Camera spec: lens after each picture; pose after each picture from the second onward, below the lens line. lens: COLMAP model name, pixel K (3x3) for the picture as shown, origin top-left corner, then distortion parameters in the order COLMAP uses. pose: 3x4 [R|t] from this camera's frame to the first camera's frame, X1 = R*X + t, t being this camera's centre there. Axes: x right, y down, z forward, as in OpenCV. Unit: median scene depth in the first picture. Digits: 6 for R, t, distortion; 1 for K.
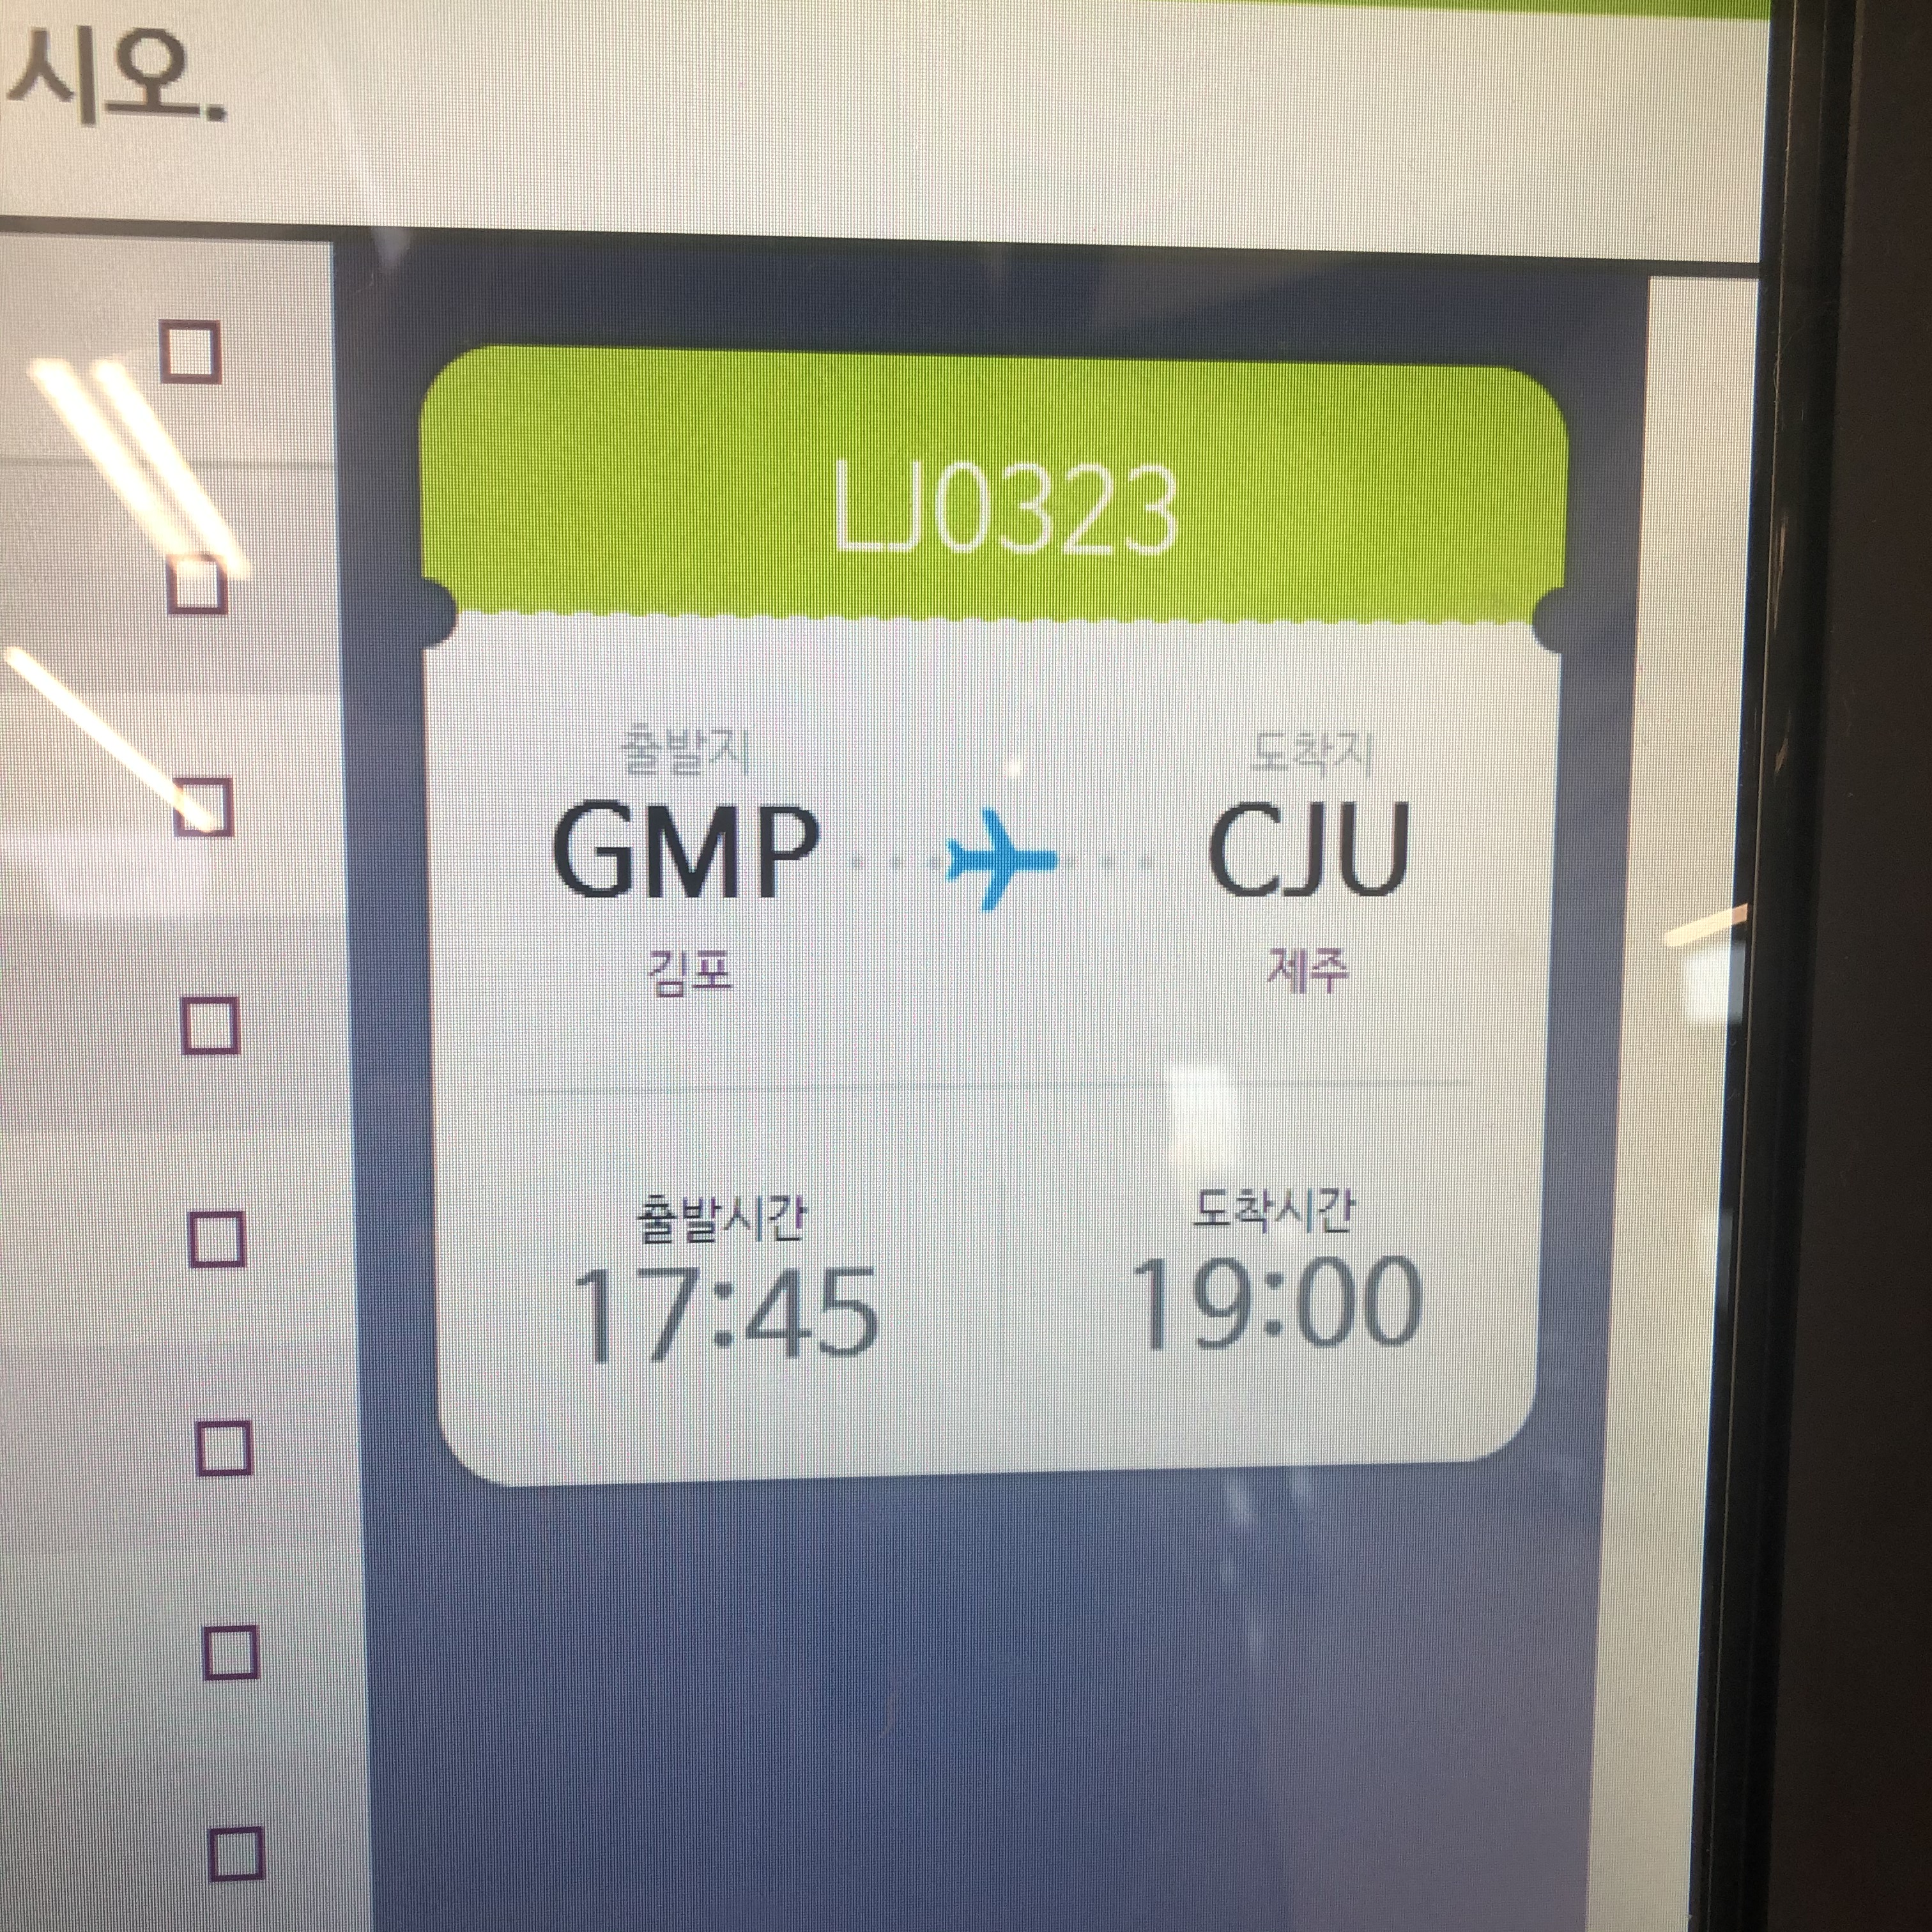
lens RADIAL K [[2115.1, 0, 1002.1], [0, 2115.1, 863.3], [0, 0, 1]] dist [0.078217, 0.000000]
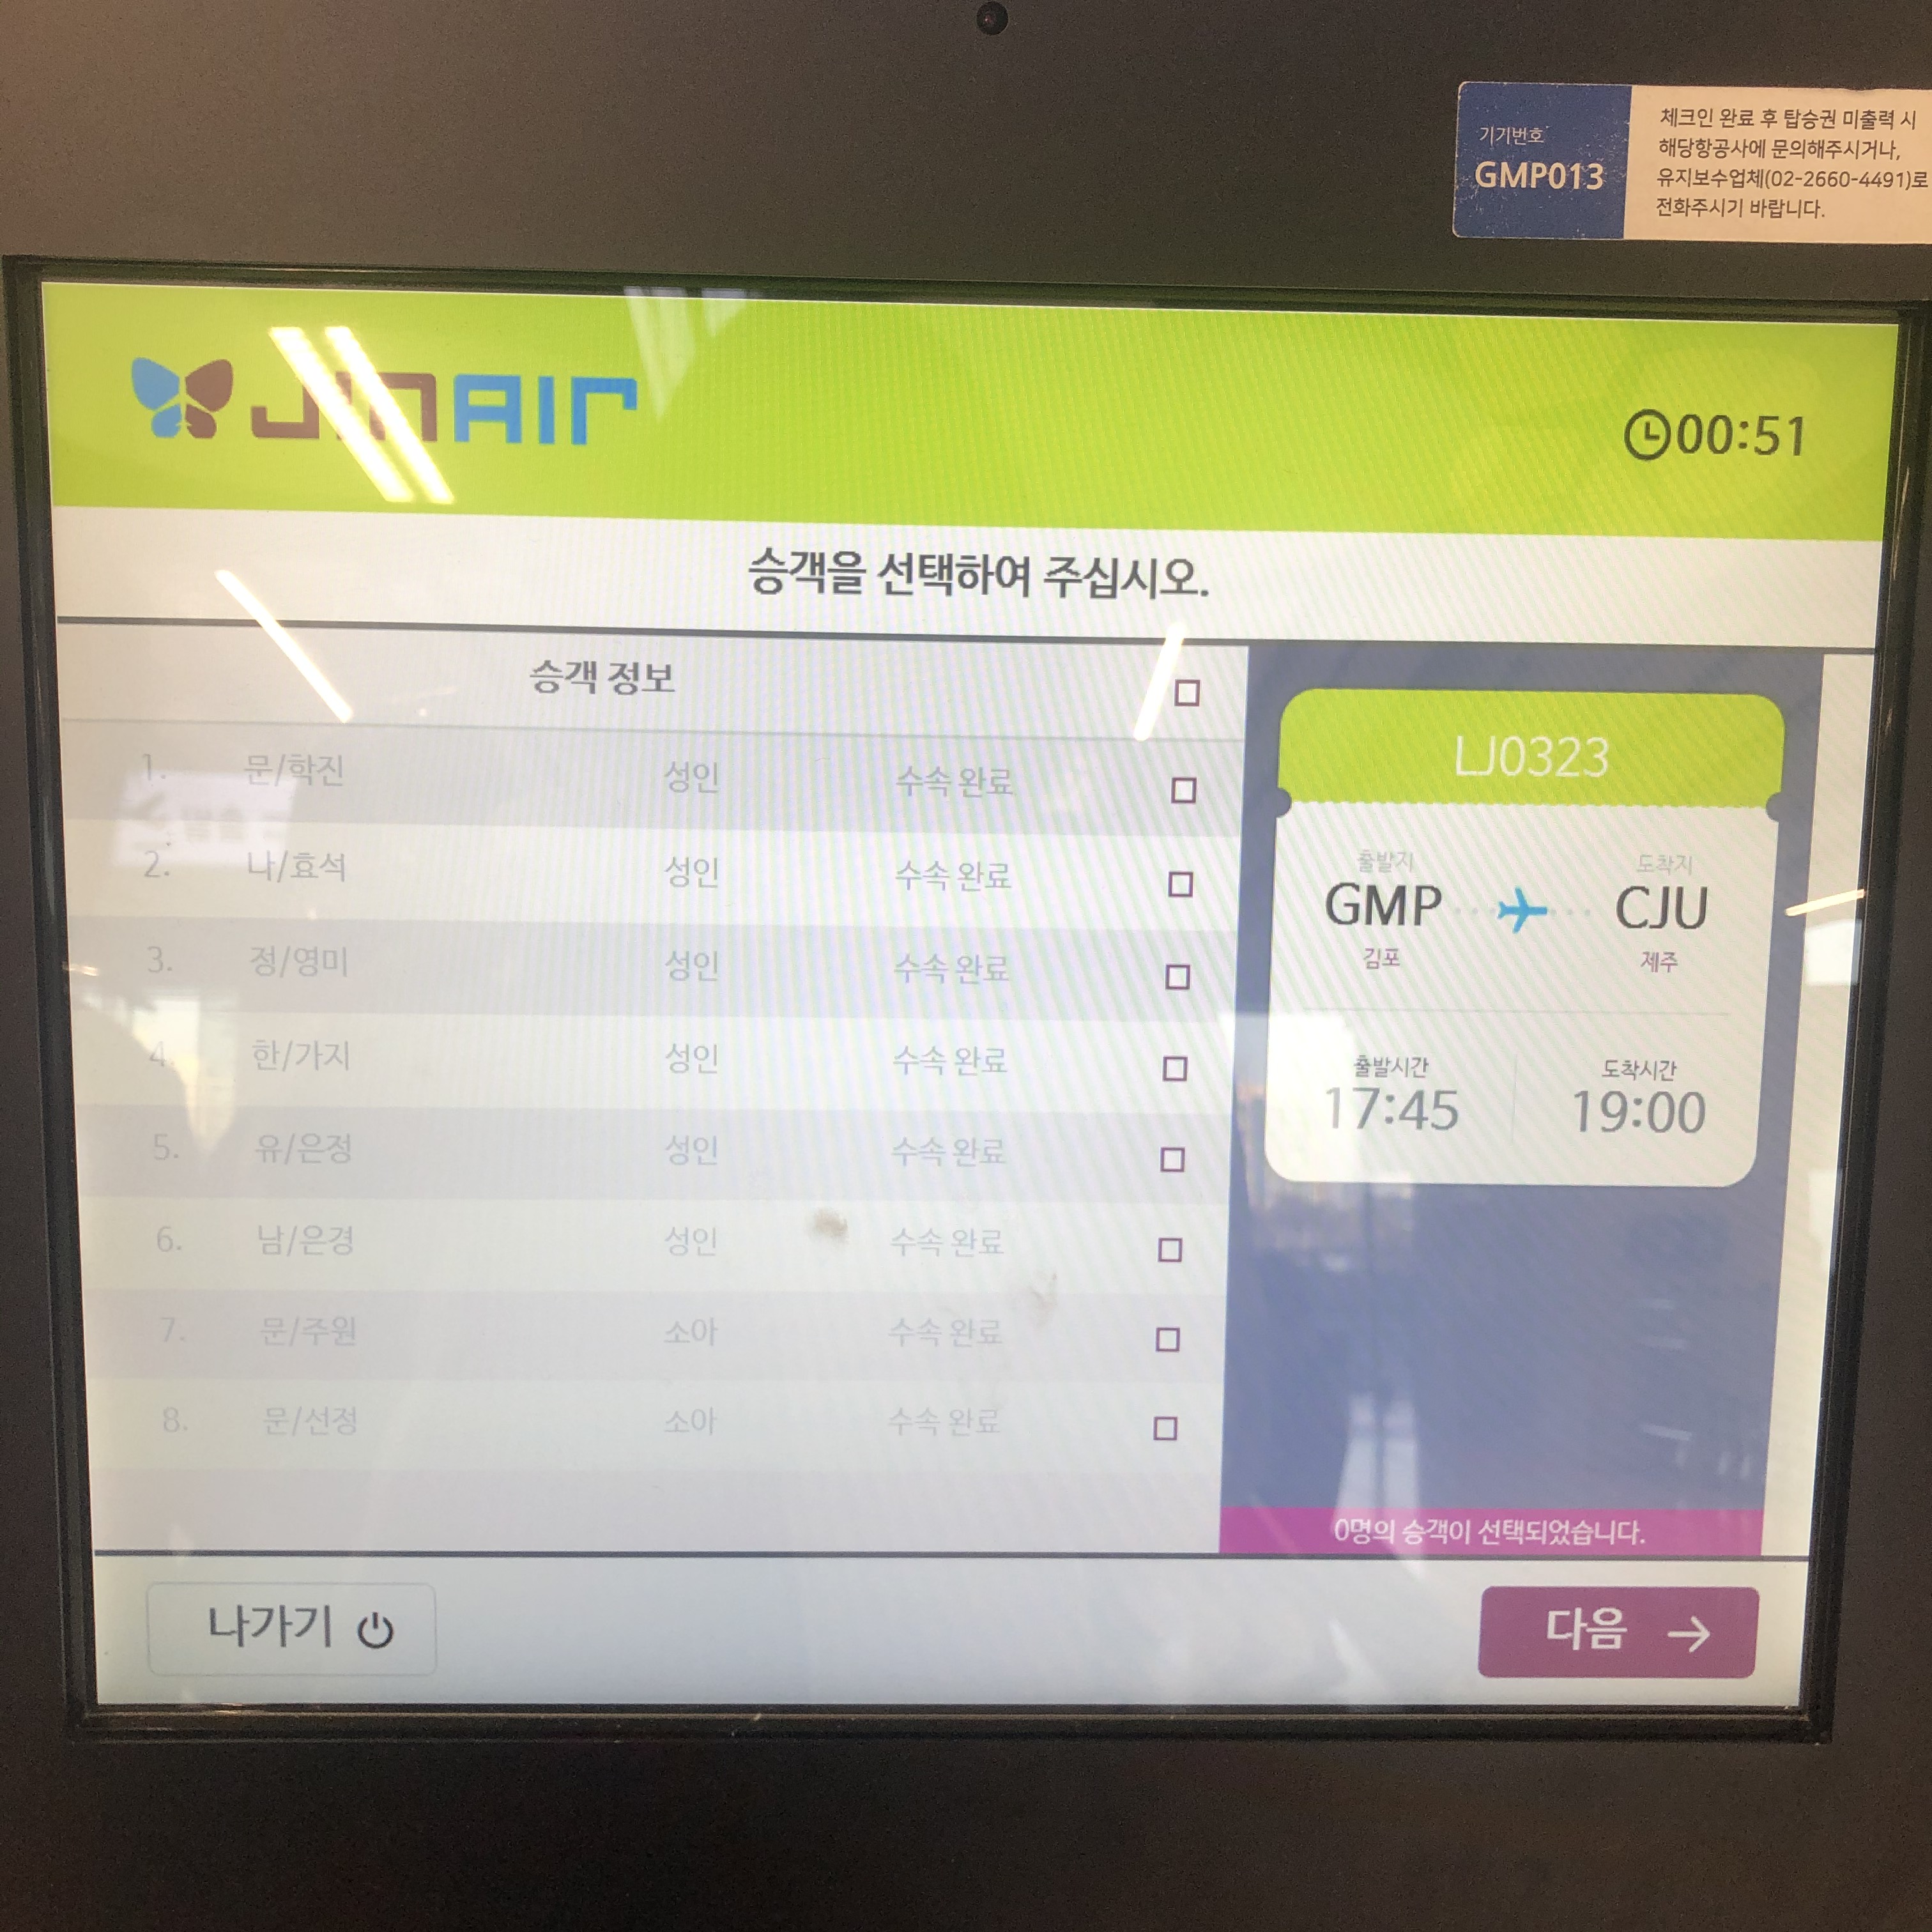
lens RADIAL K [[2115.1, 0, 960.1], [0, 2115.1, 894.2], [0, 0, 1]] dist [0.078217, 0.000000]
pose [[0.998963, 0.015479, -0.042824, -0.501519], [-0.014383, 0.999564, 0.025788, -0.068796], [0.043204, -0.025145, 0.998750, -1.285595]]
